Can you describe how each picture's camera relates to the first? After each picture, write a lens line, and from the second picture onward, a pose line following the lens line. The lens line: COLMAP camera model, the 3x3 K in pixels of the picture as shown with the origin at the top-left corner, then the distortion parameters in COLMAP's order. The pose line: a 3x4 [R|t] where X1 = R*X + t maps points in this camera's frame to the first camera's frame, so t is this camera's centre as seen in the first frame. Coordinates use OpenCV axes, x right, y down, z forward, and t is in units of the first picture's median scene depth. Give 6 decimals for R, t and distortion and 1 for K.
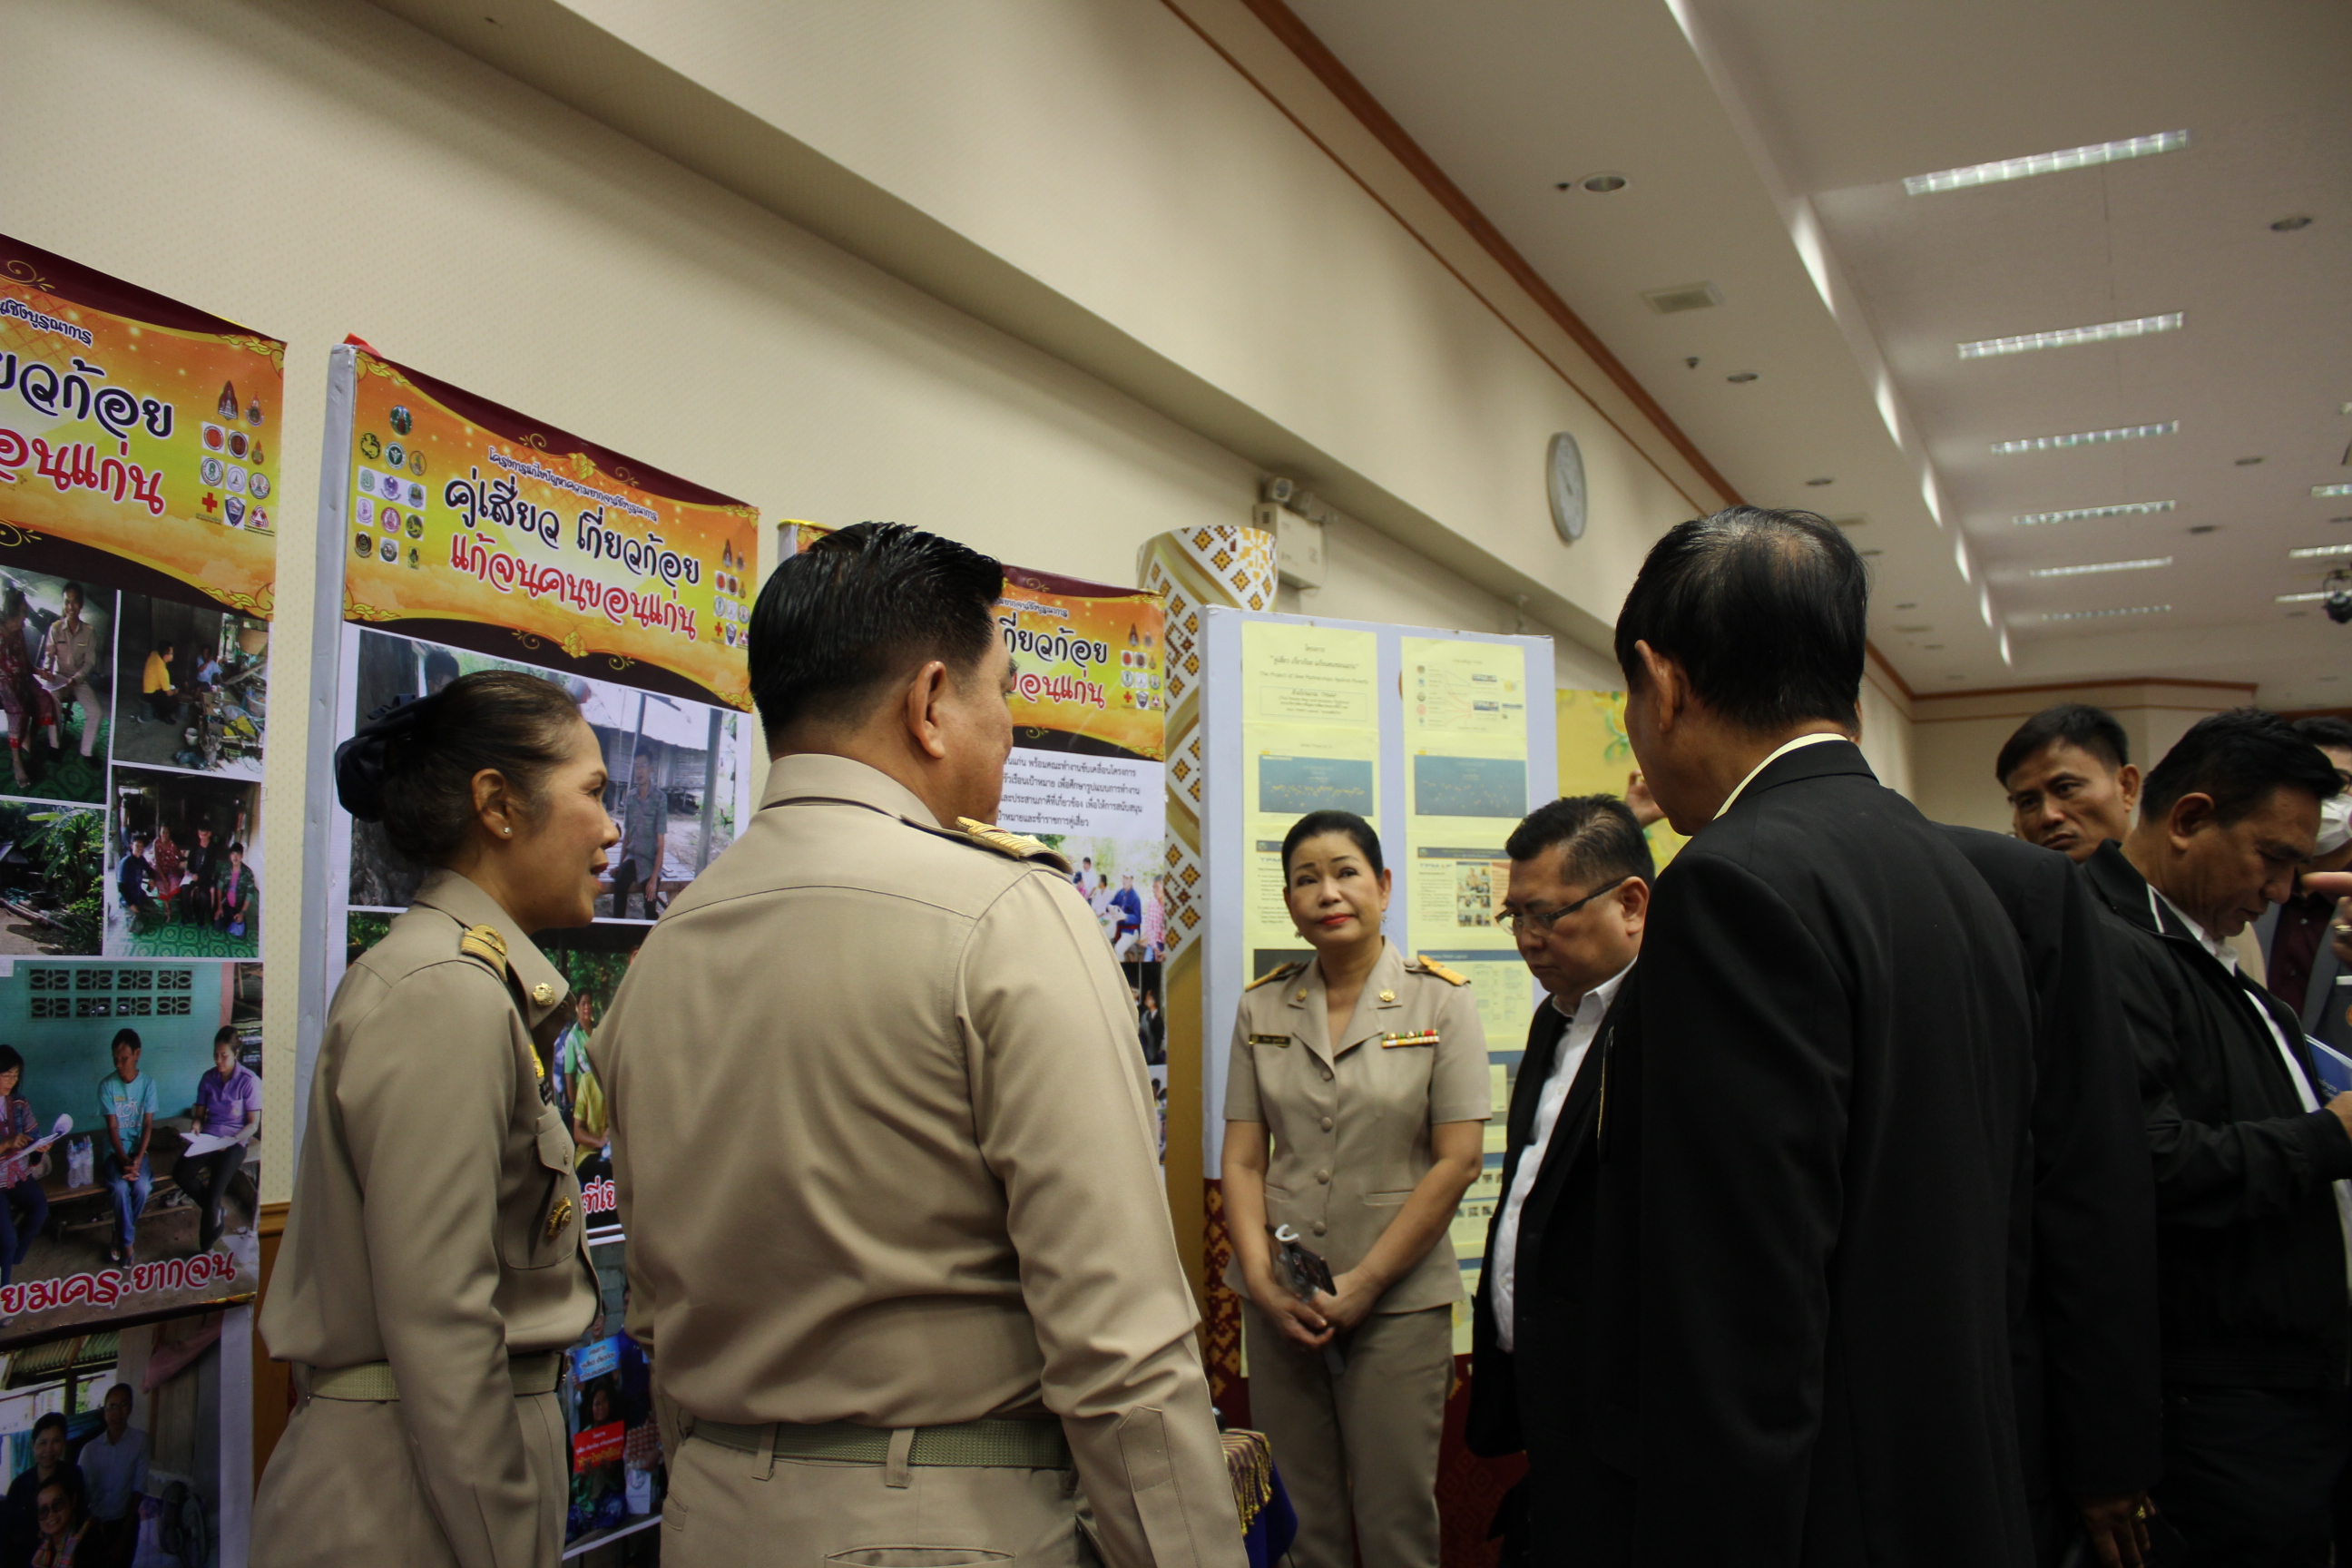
lens RADIAL K [[1941.7, 0, 1175.0], [0, 1941.7, 801.2], [0, 0, 1]] dist [-0.164807, 0.138762]
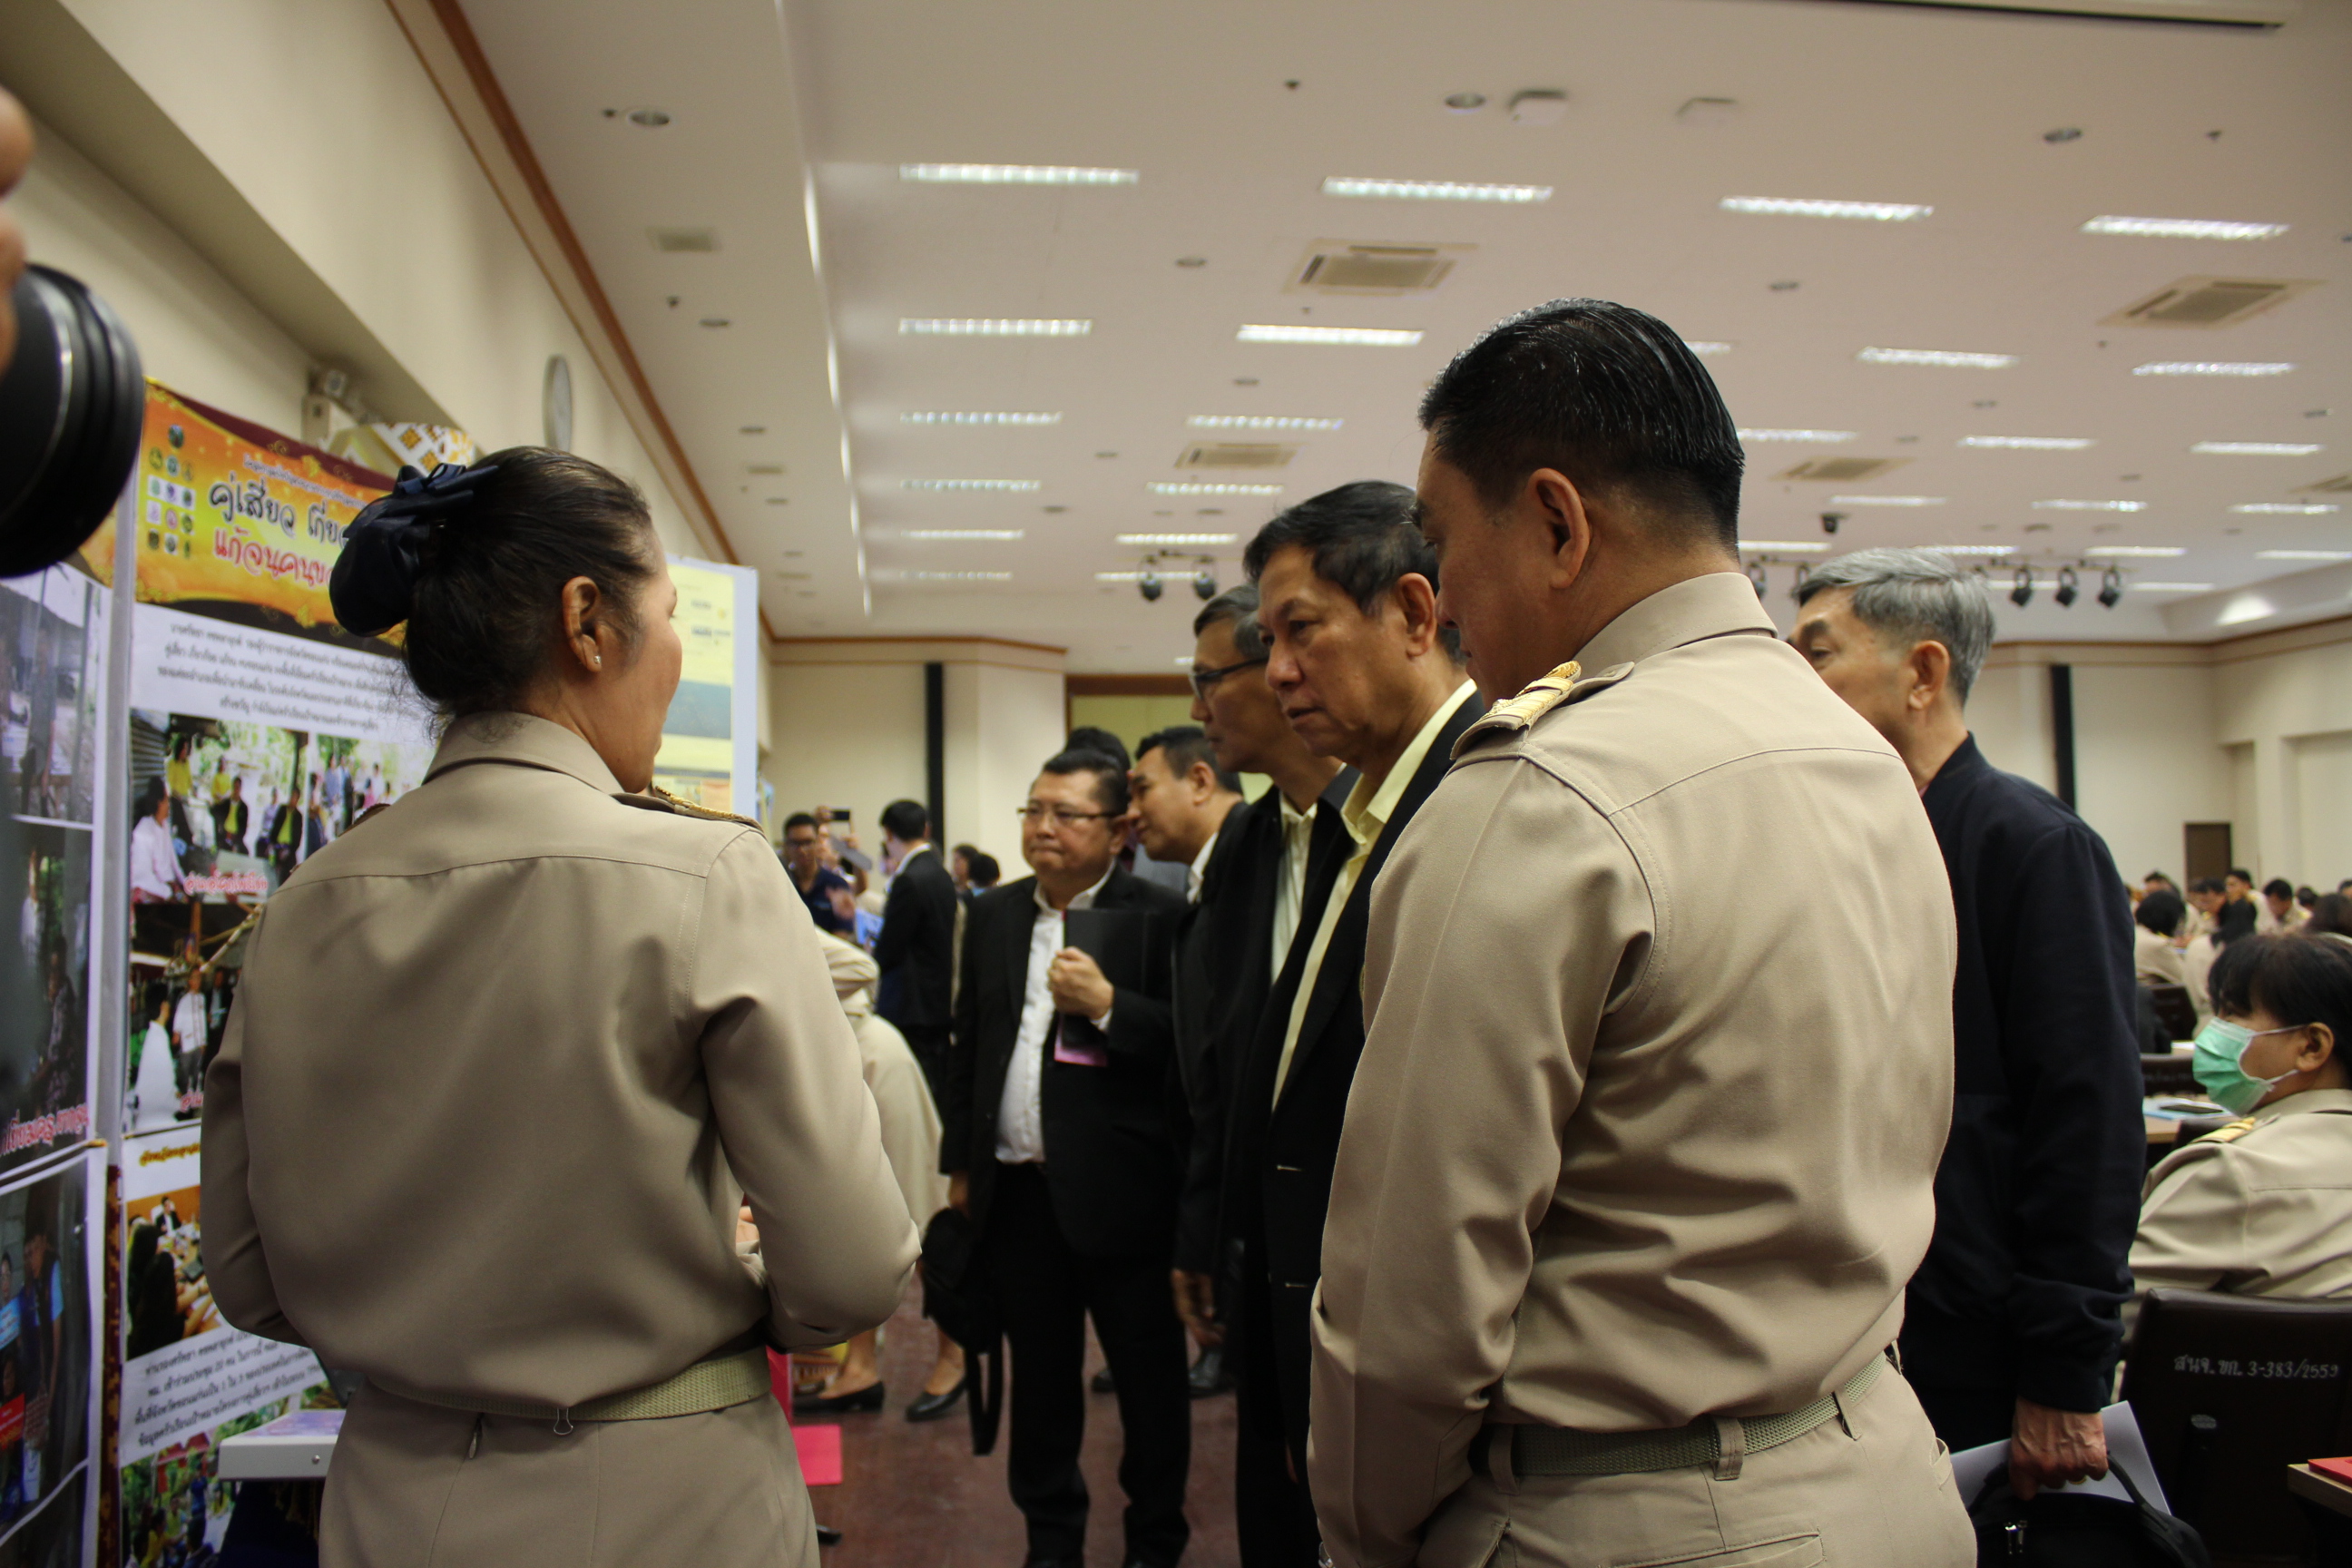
lens RADIAL K [[1941.7, 0, 1183.5], [0, 1941.7, 794.5], [0, 0, 1]] dist [-0.164807, 0.138762]
pose [[0.808553, 0.025436, 0.587873, -0.143962], [-0.044187, 0.998869, 0.017555, 0.005514], [-0.586762, -0.040171, 0.808763, 0.004174]]
